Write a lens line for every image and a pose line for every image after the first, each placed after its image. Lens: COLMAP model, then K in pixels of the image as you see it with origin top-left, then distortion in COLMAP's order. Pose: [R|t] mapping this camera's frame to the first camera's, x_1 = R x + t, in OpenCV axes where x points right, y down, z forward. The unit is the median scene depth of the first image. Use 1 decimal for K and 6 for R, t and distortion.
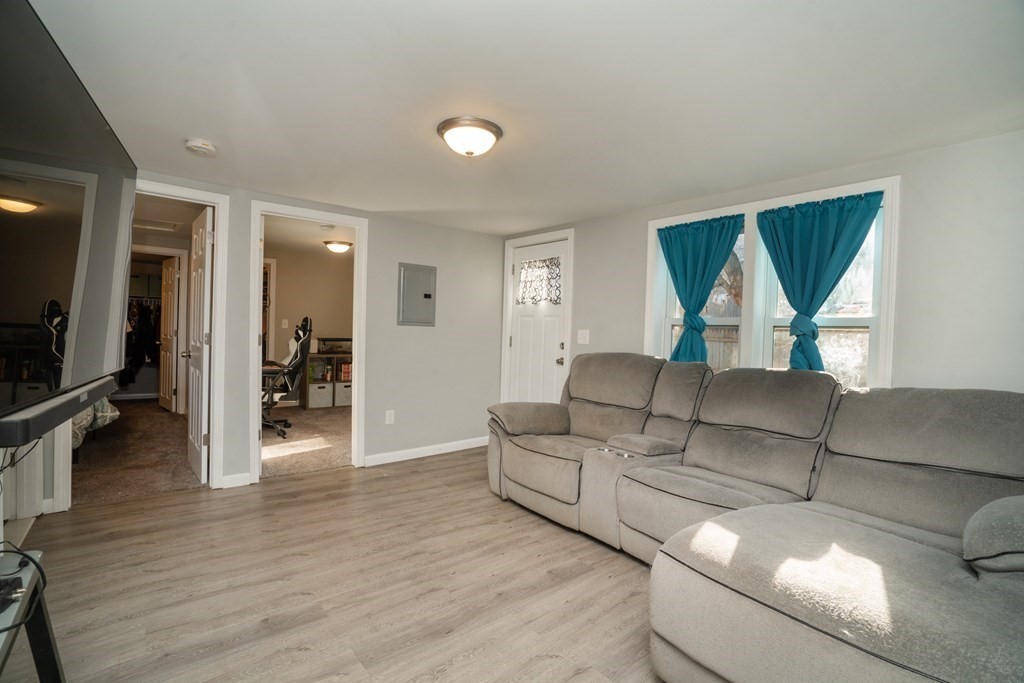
lens RADIAL K [[481.5, 0, 512.9], [0, 481.5, 342.8], [0, 0, 1]] dist [-0.064399, 0.025852]
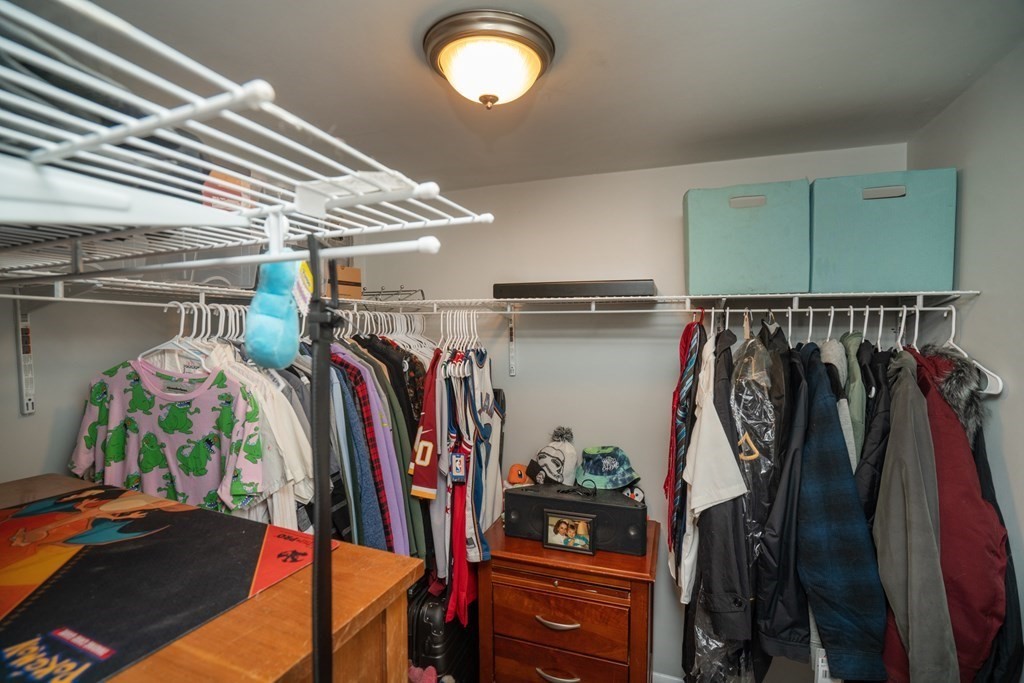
lens RADIAL K [[470.8, 0, 512.0], [0, 470.8, 341.5], [0, 0, 1]] dist [-0.062651, 0.023714]
pose [[0.484981, -0.011863, -0.874444, -1.120086], [-0.004568, 0.999860, -0.016098, -0.128755], [0.874513, 0.011801, 0.484859, 1.328255]]
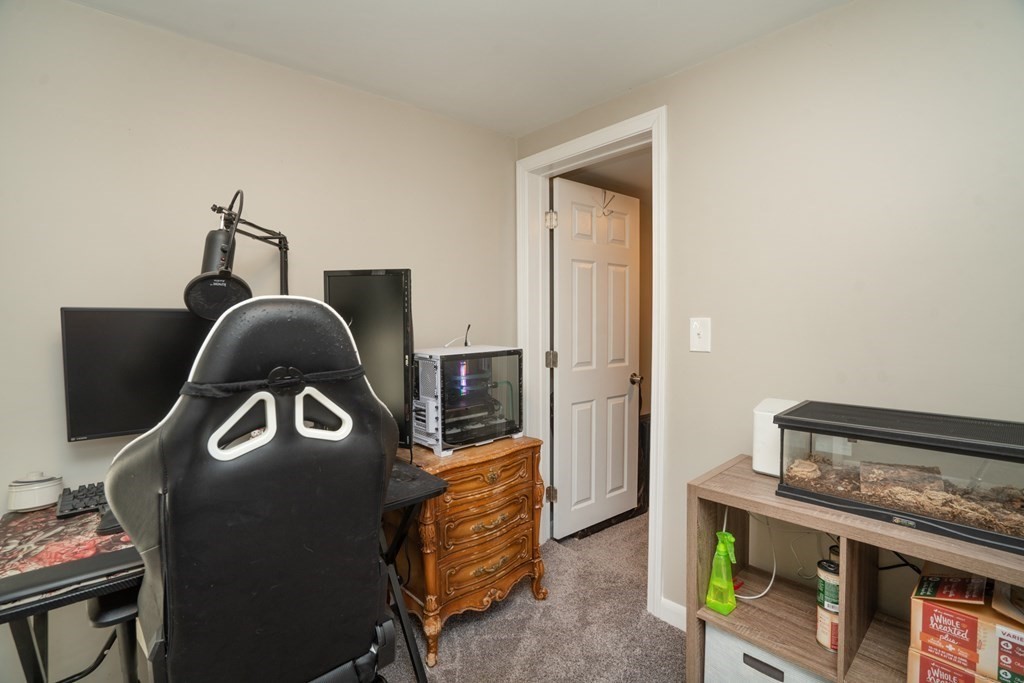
lens RADIAL K [[470.8, 0, 512.0], [0, 470.8, 341.5], [0, 0, 1]] dist [-0.062651, 0.023714]
pose [[0.056383, 0.001462, -0.998408, -0.351149], [-0.018073, 0.999837, 0.000444, -0.051948], [0.998246, 0.018019, 0.056401, 1.369553]]
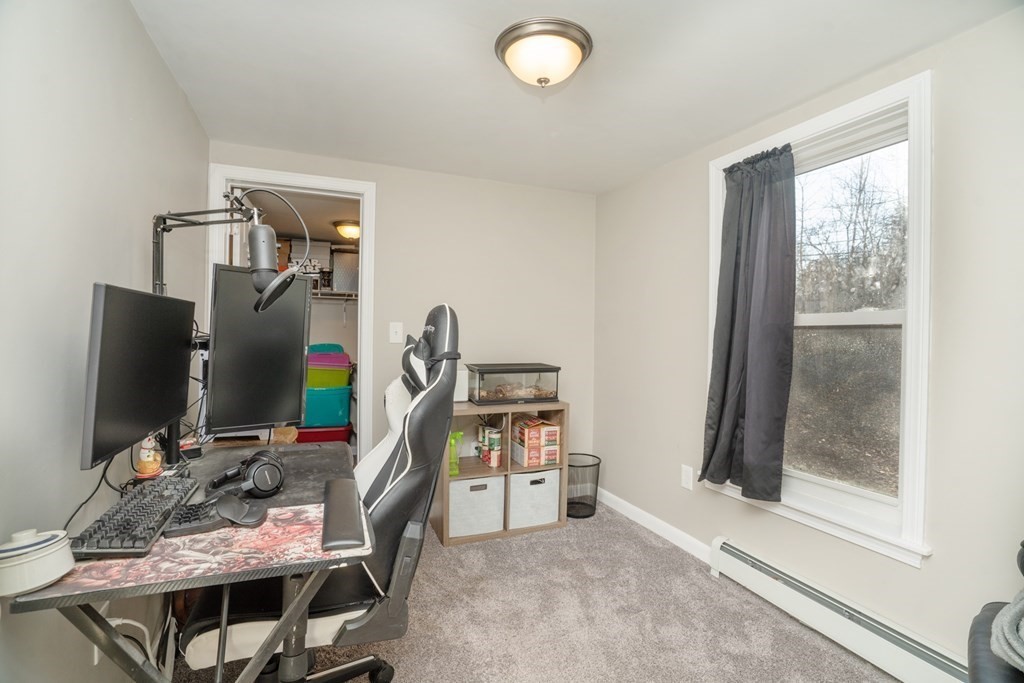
lens RADIAL K [[470.8, 0, 512.0], [0, 470.8, 341.5], [0, 0, 1]] dist [-0.062651, 0.023714]
pose [[0.963581, -0.013934, -0.267052, -0.410257], [0.009947, 0.999818, -0.016276, -0.036695], [0.267230, 0.013027, 0.963545, 0.959438]]
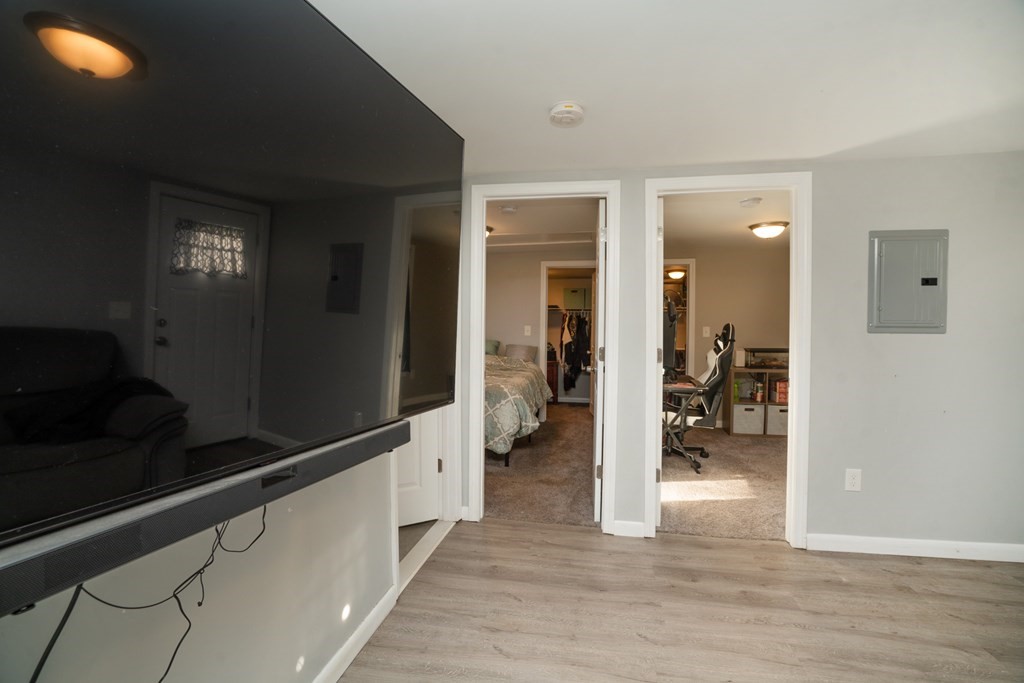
lens RADIAL K [[470.8, 0, 512.0], [0, 470.8, 341.5], [0, 0, 1]] dist [-0.062651, 0.023714]
pose [[0.643015, -0.006605, -0.765825, -0.087029], [-0.003322, 0.999929, -0.011413, -0.017781], [0.765846, 0.009882, 0.642948, 0.279827]]
